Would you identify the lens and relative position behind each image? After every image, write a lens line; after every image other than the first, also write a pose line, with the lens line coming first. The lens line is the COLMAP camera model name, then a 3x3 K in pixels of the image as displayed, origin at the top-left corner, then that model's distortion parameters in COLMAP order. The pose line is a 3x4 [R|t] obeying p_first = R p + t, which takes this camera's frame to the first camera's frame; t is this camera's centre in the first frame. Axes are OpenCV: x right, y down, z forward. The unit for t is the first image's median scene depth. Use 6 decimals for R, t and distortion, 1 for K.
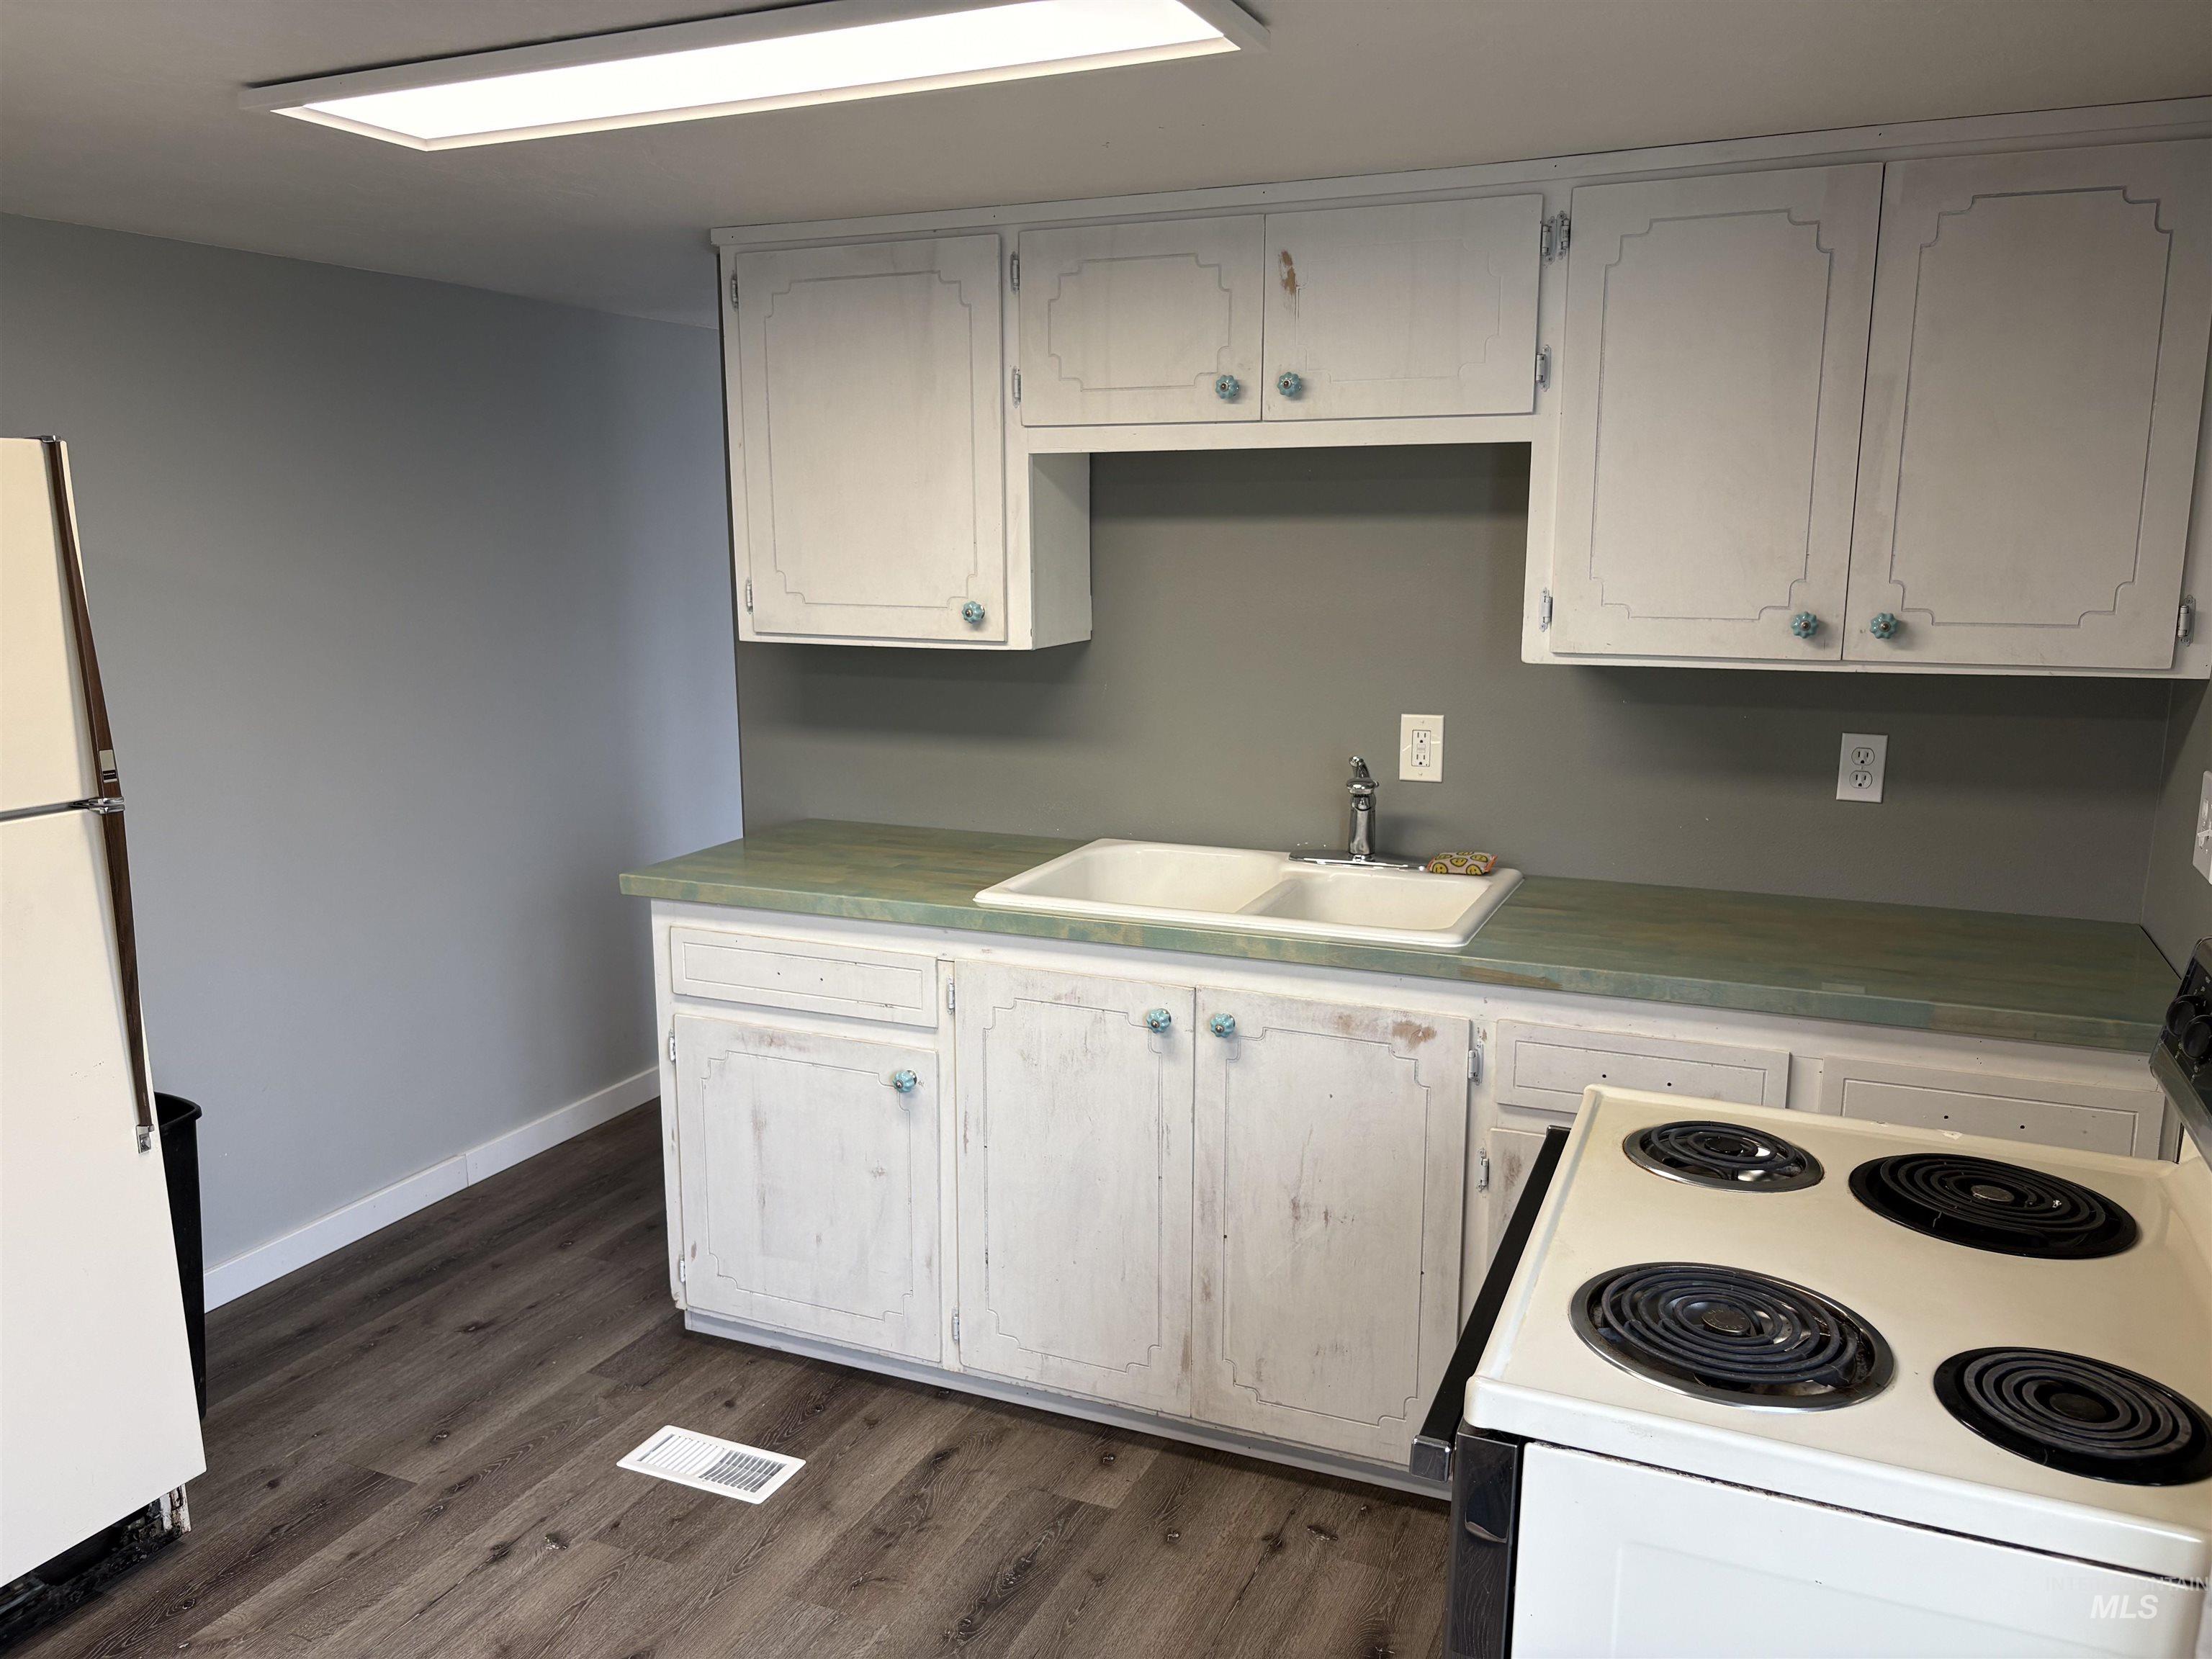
lens RADIAL K [[1660.1, 0, 1105.3], [0, 1660.1, 840.9], [0, 0, 1]] dist [0.009381, -0.028649]
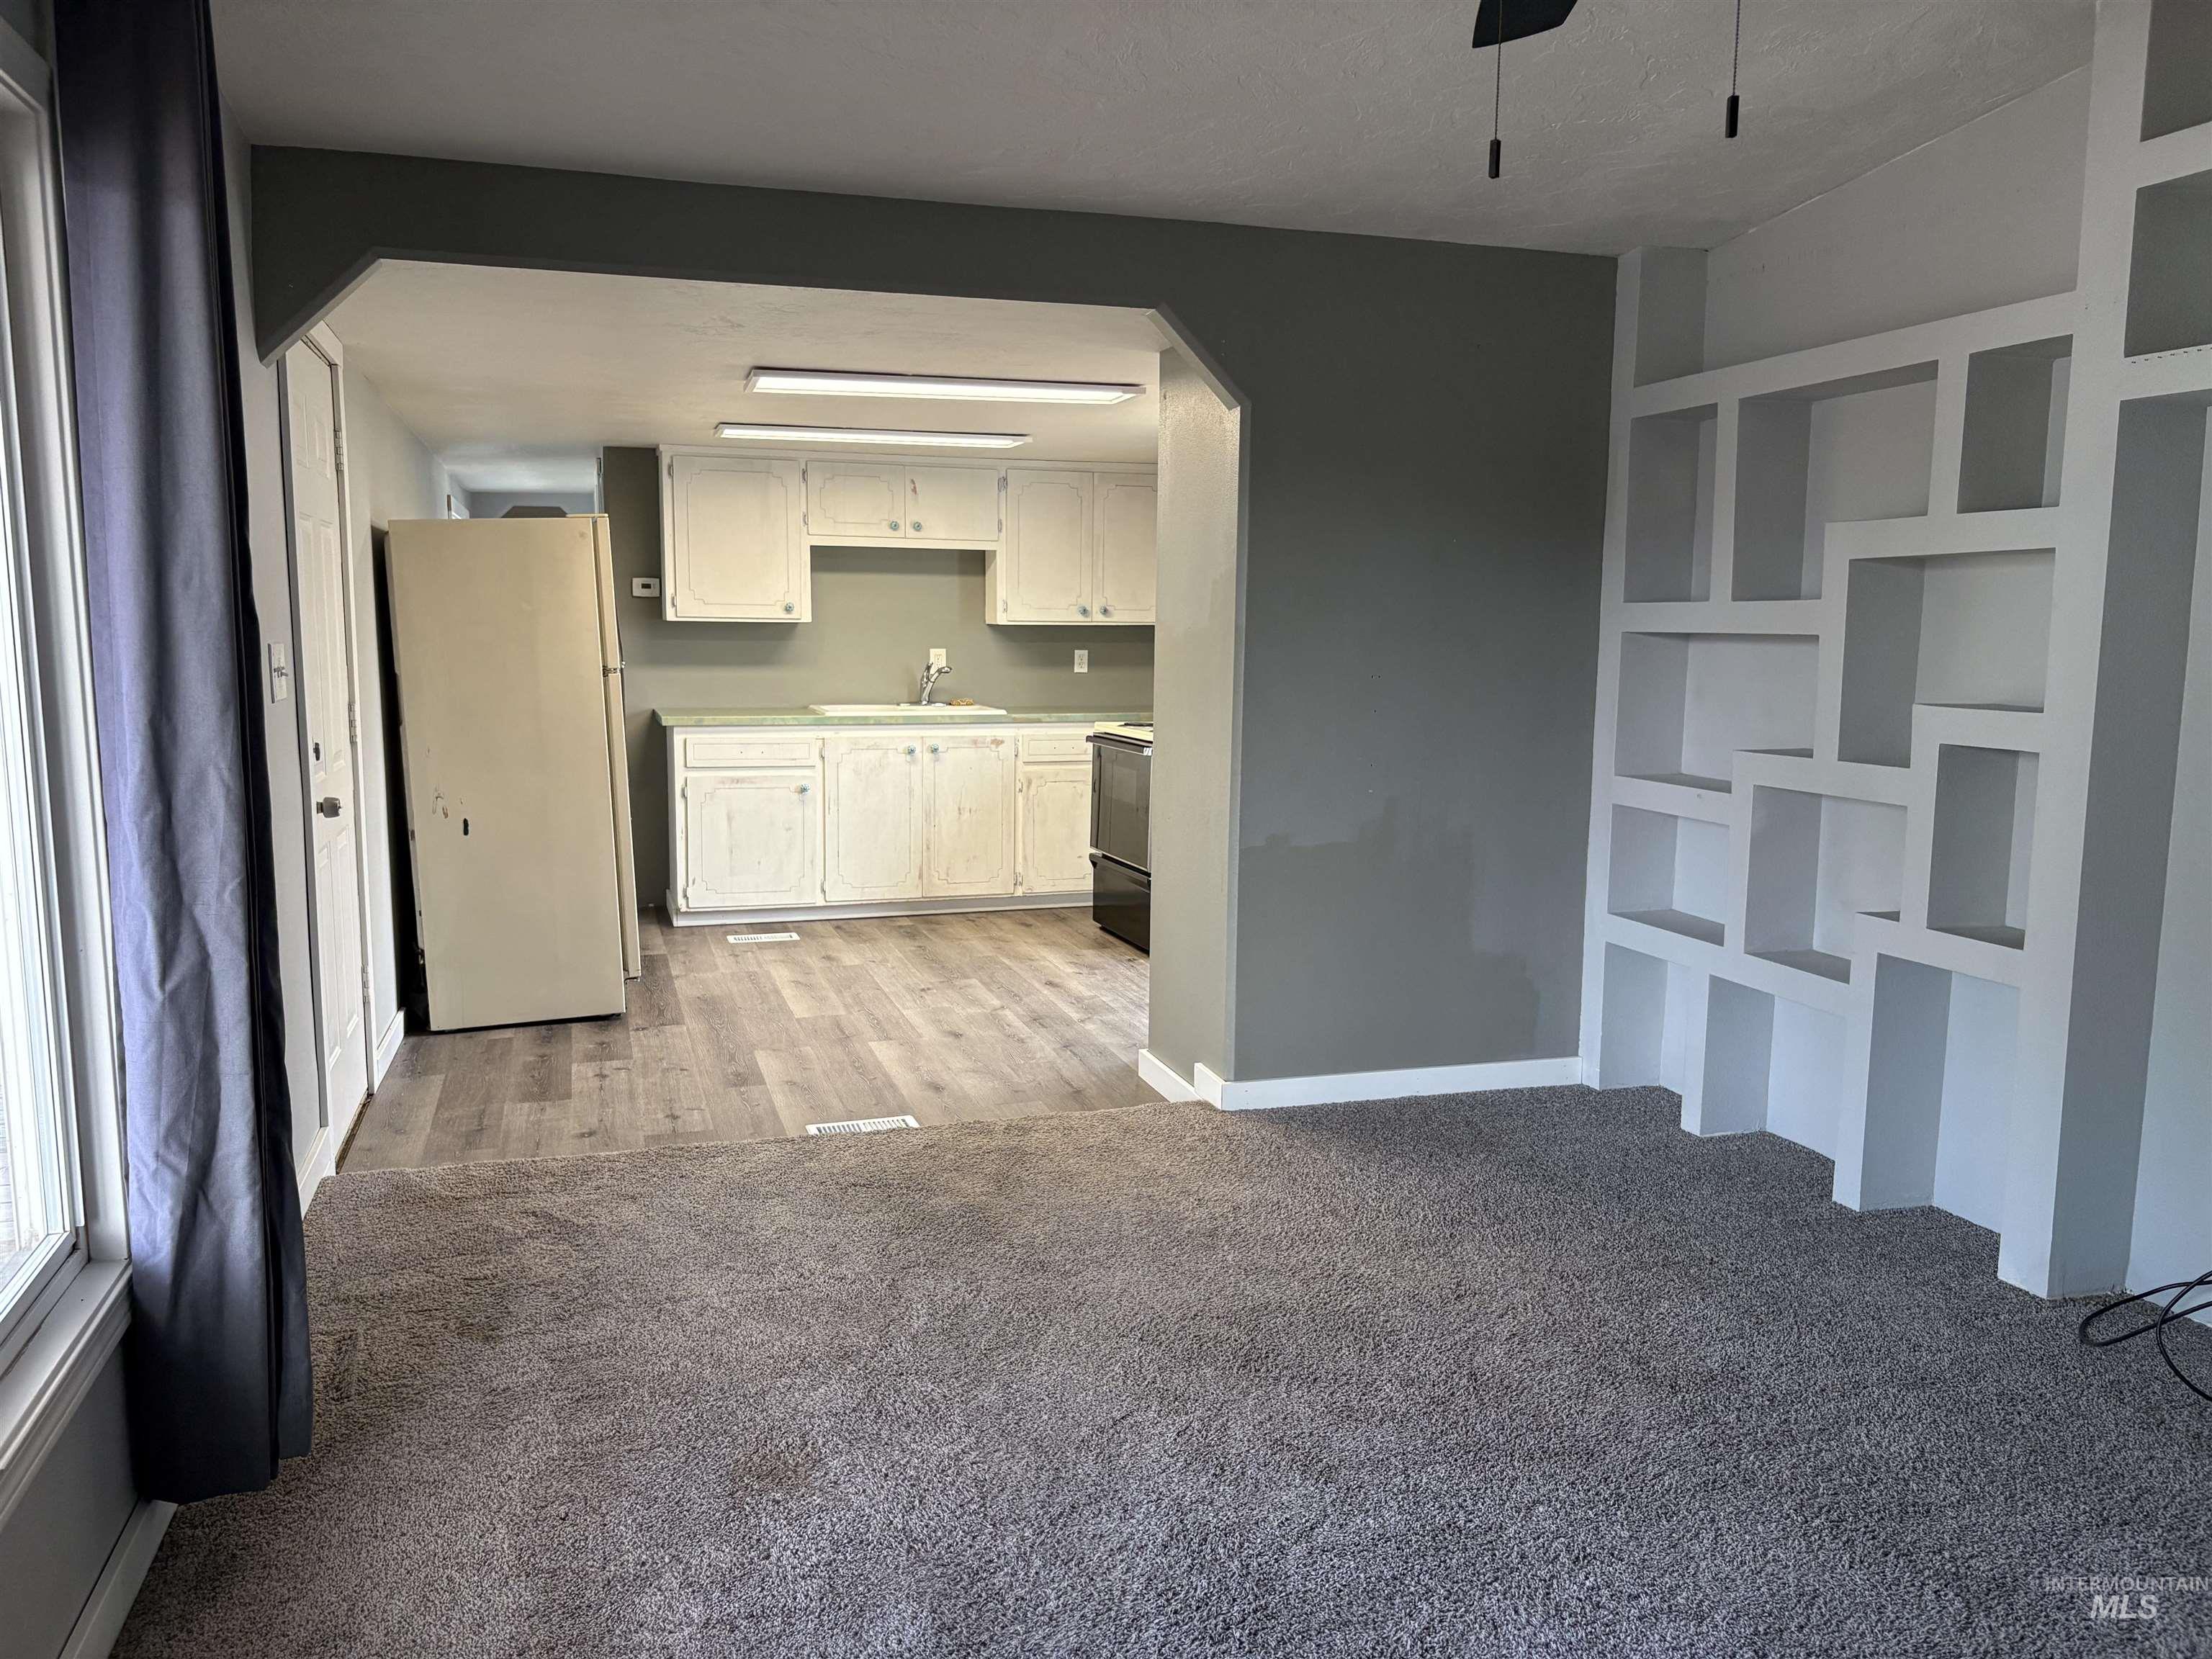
lens RADIAL K [[1660.1, 0, 1107.5], [0, 1660.1, 829.0], [0, 0, 1]] dist [0.009381, -0.028649]
pose [[0.753500, -0.075476, 0.653101, -1.492388], [0.104116, 0.994552, -0.005186, 0.278639], [-0.649151, 0.071906, 0.757253, -1.278488]]
